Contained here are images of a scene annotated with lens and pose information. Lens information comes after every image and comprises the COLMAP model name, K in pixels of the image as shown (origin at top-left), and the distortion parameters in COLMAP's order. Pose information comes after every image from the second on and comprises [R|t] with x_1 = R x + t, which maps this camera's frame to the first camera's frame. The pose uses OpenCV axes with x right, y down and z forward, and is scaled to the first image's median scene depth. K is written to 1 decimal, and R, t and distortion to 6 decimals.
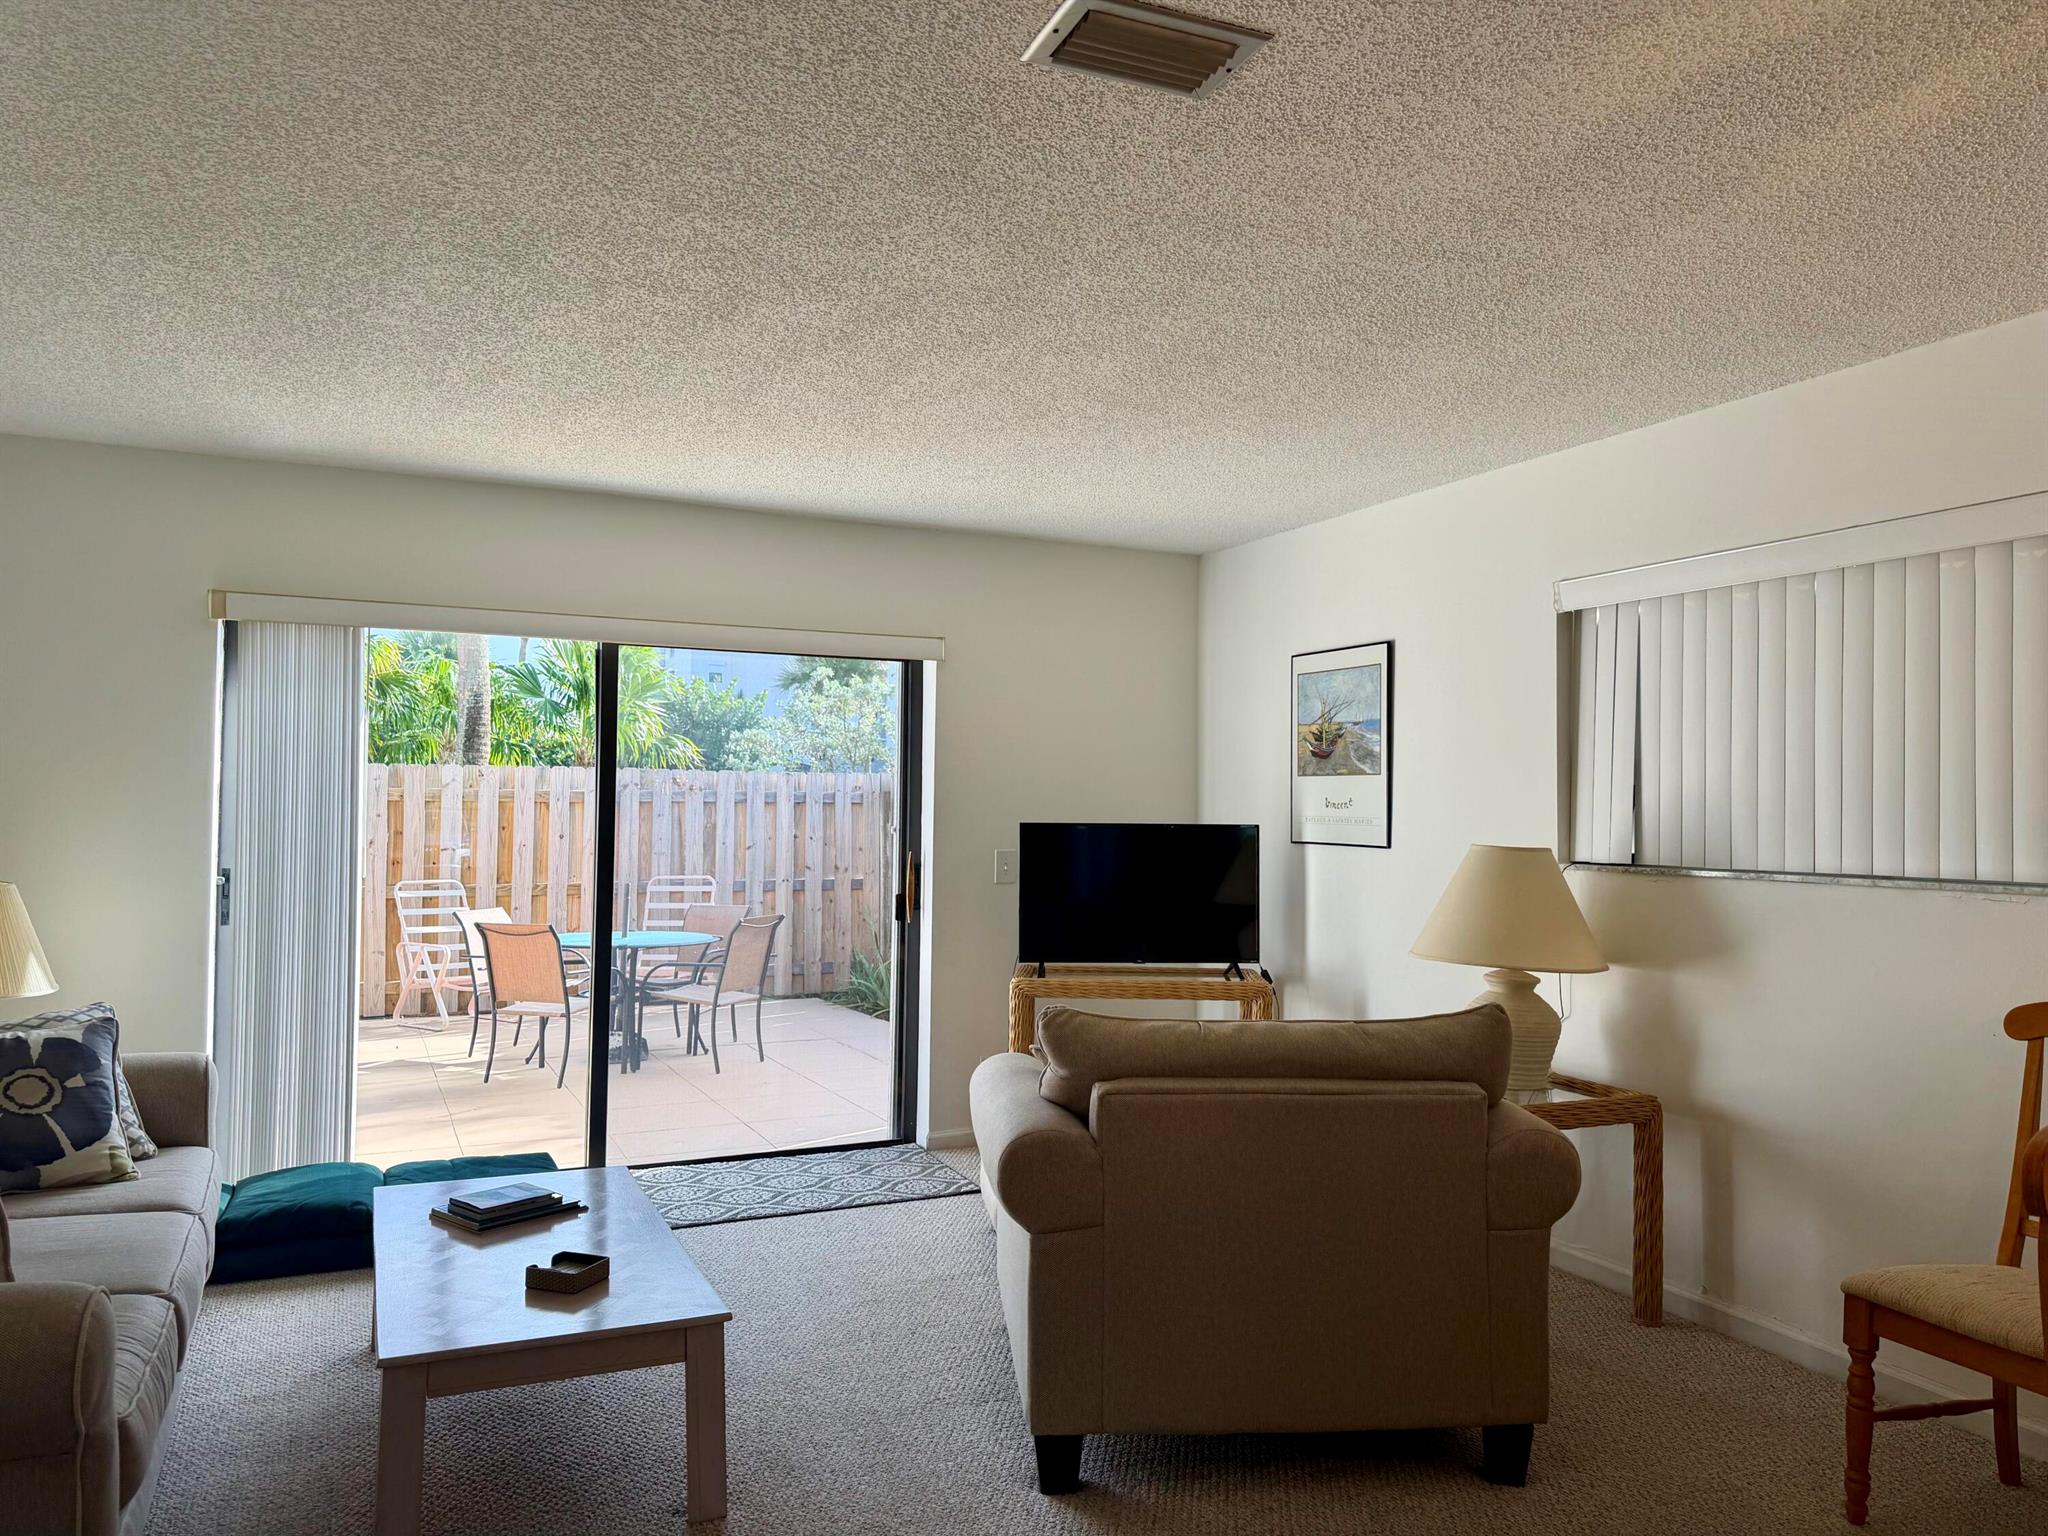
lens RADIAL K [[1429.6, 0, 1022.4], [0, 1429.6, 761.7], [0, 0, 1]] dist [0.066565, -0.088461]
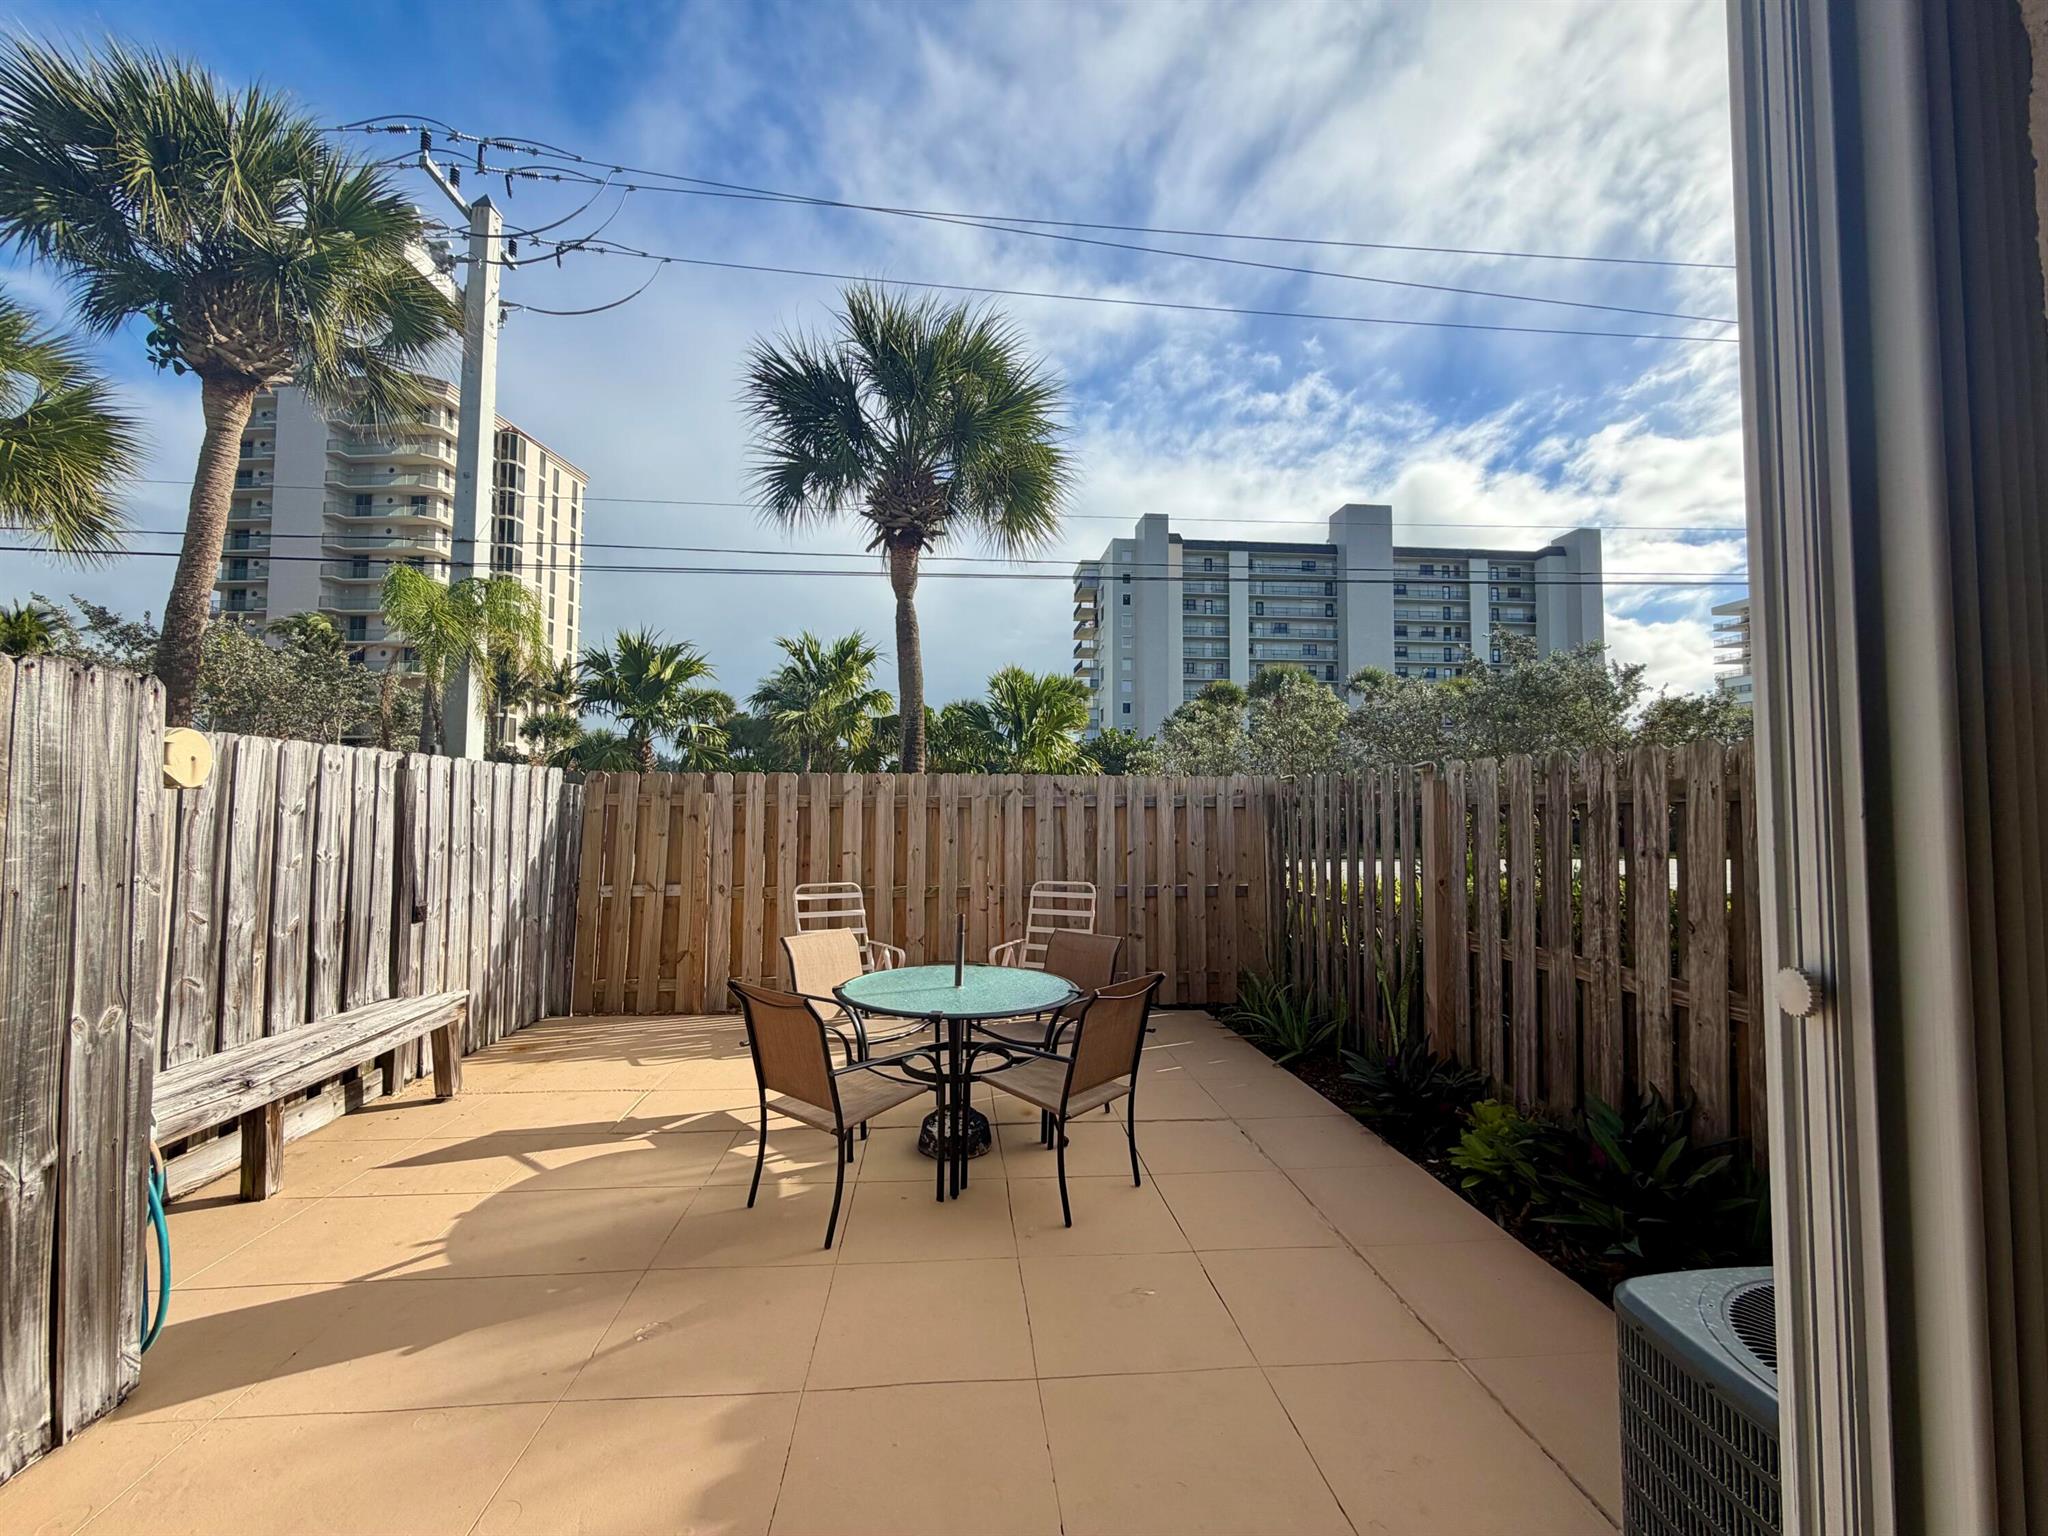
lens RADIAL K [[818.8, 0, 1015.9], [0, 818.8, 762.9], [0, 0, 1]] dist [-0.000081, -0.000343]
pose [[0.939867, -0.021950, -0.340834, -0.088112], [0.013925, 0.999566, -0.025974, 0.013861], [0.341256, 0.019666, 0.939765, 0.546768]]
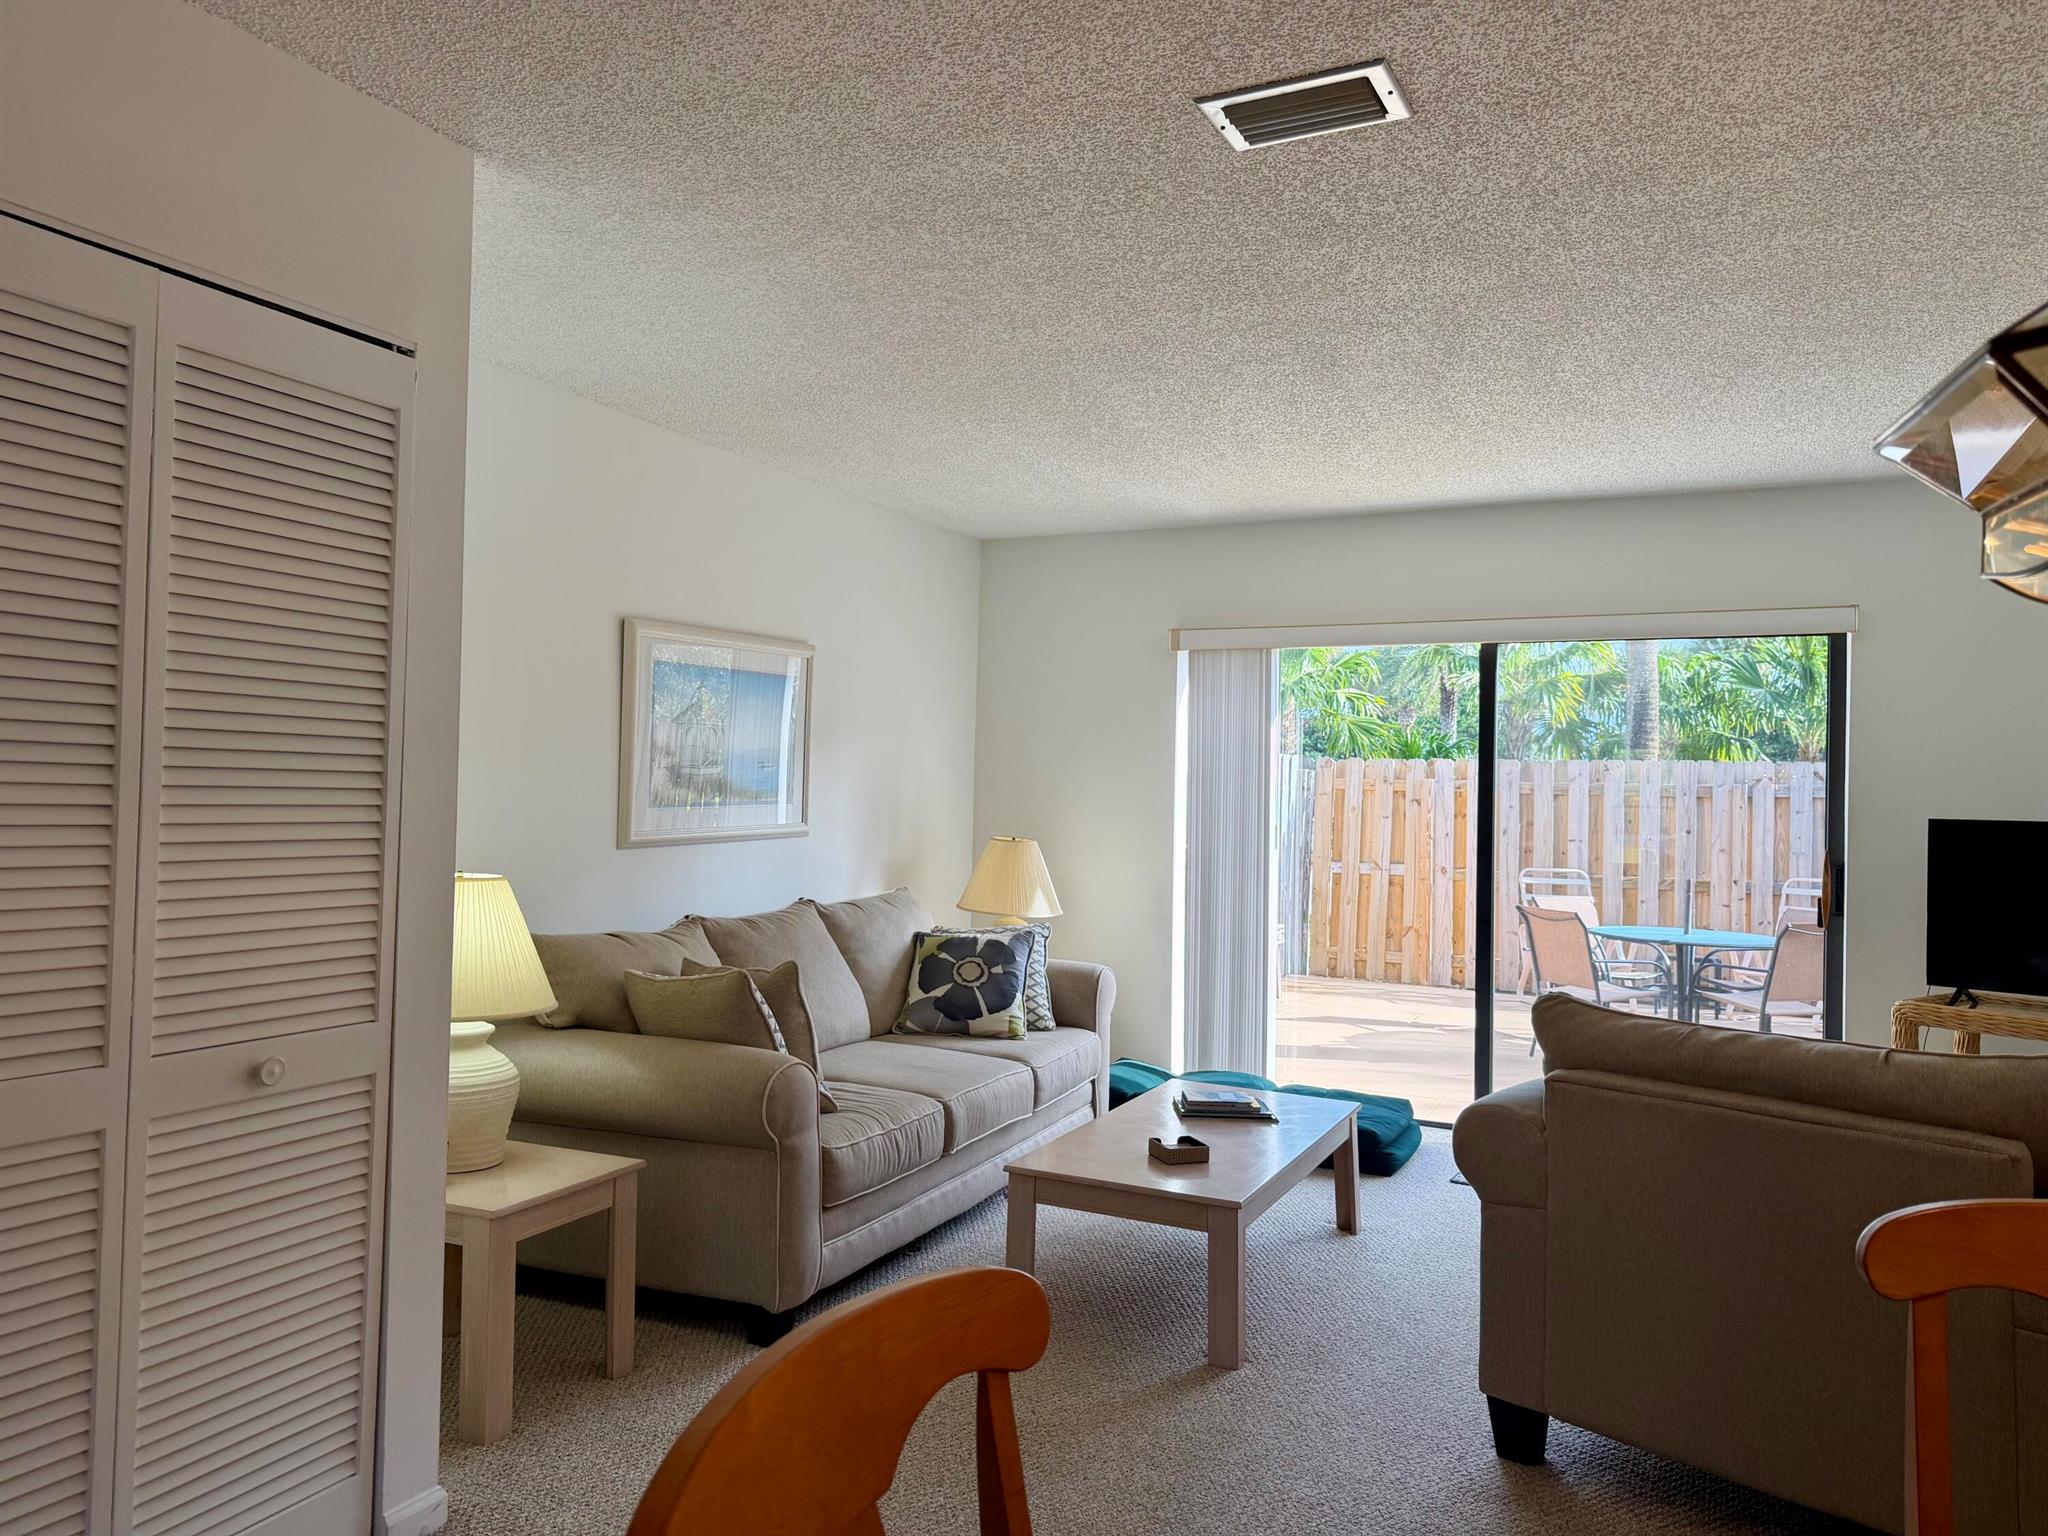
lens RADIAL K [[1417.6, 0, 989.7], [0, 1417.6, 760.8], [0, 0, 1]] dist [0.079010, -0.177010]
pose [[0.624895, -0.008726, -0.780660, 0.169656], [0.009524, 0.999948, -0.003554, 0.002975], [0.780650, -0.005214, 0.624946, 0.023631]]
